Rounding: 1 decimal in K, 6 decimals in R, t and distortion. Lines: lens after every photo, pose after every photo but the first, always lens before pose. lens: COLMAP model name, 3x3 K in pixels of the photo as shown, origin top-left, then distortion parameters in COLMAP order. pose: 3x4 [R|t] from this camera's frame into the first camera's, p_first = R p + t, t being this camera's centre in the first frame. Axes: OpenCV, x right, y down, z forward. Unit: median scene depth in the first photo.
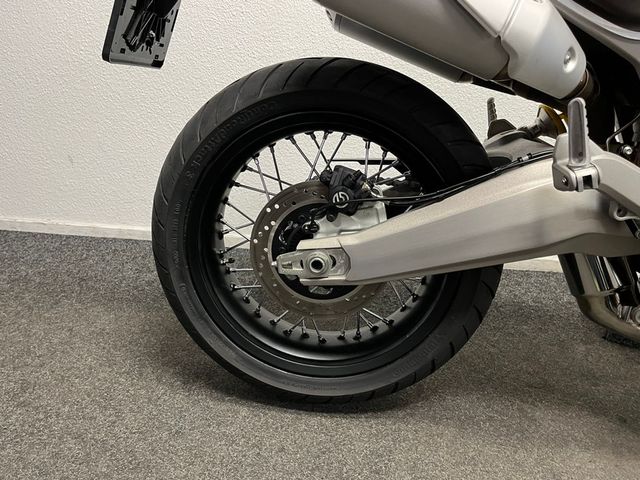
lens RADIAL K [[517.9, 0, 319.2], [0, 517.9, 245.2], [0, 0, 1]] dist [0.078547, -0.110073]
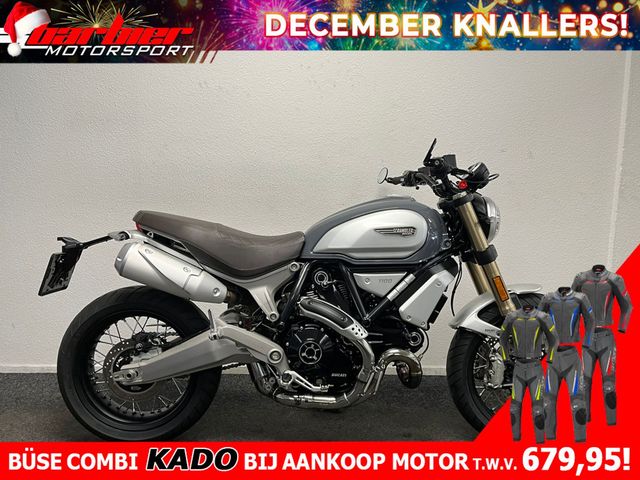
lens RADIAL K [[517.9, 0, 318.8], [0, 517.9, 240.6], [0, 0, 1]] dist [0.078547, -0.110073]
pose [[0.991857, -0.041396, 0.120439, 0.513860], [0.068950, 0.969656, -0.234550, 0.053199], [-0.107075, 0.240944, 0.964614, -1.339132]]
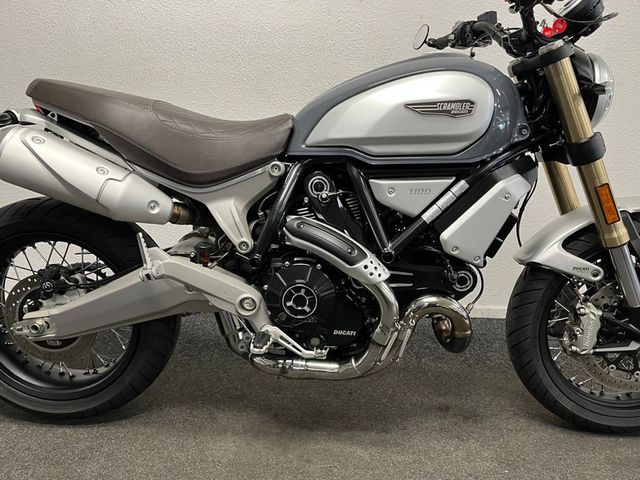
lens RADIAL K [[517.9, 0, 324.6], [0, 517.9, 243.2], [0, 0, 1]] dist [0.078547, -0.110073]
pose [[0.996890, -0.050493, 0.060510, 0.698381], [0.055017, 0.995620, -0.075589, -0.044380], [-0.056428, 0.078683, 0.995301, -0.596909]]
